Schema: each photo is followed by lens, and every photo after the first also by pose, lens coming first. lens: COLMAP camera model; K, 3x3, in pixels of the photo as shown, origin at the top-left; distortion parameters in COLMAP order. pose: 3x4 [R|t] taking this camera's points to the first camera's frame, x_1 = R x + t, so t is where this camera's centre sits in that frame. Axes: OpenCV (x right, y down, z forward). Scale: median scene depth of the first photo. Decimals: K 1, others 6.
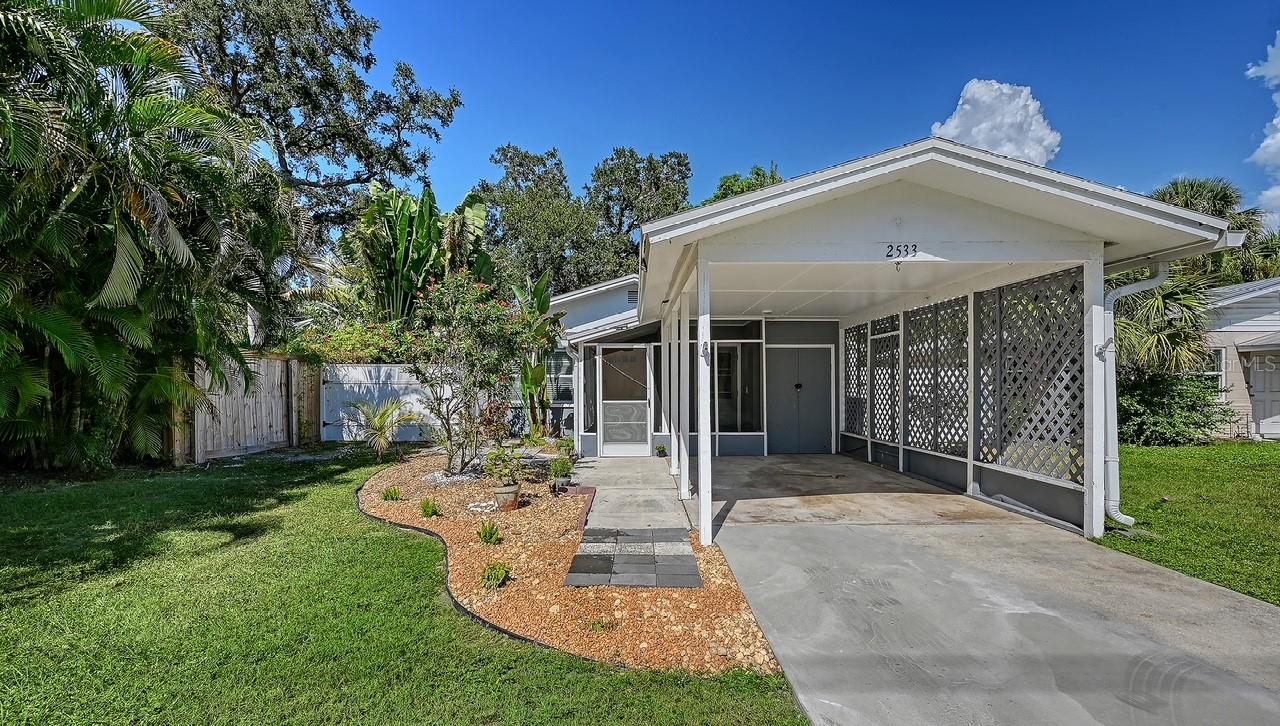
lens RADIAL K [[533.4, 0, 637.6], [0, 533.4, 397.9], [0, 0, 1]] dist [0.000743, 0.000025]
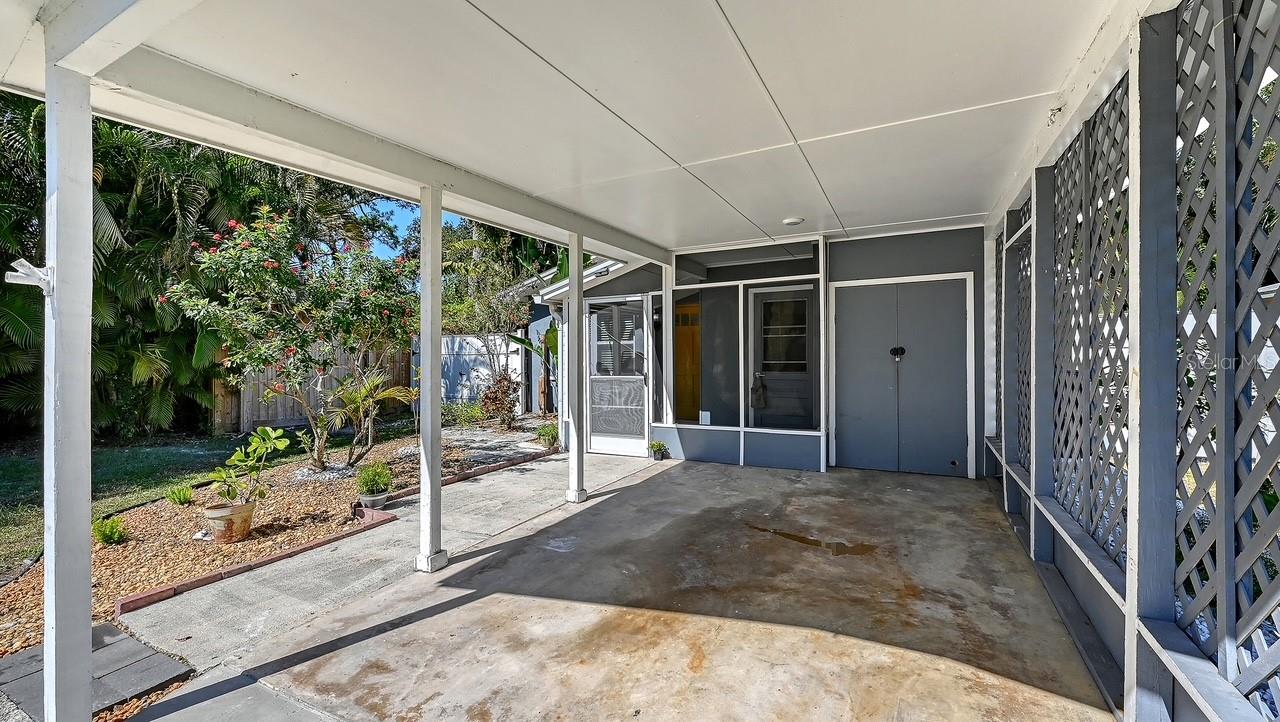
lens RADIAL K [[526.2, 0, 636.9], [0, 526.2, 365.8], [0, 0, 1]] dist [0.000082, 0.000181]
pose [[0.882055, -0.002436, -0.471140, 0.330765], [0.005176, 0.999976, 0.004520, -0.011462], [0.471118, -0.006425, 0.882047, 0.394955]]
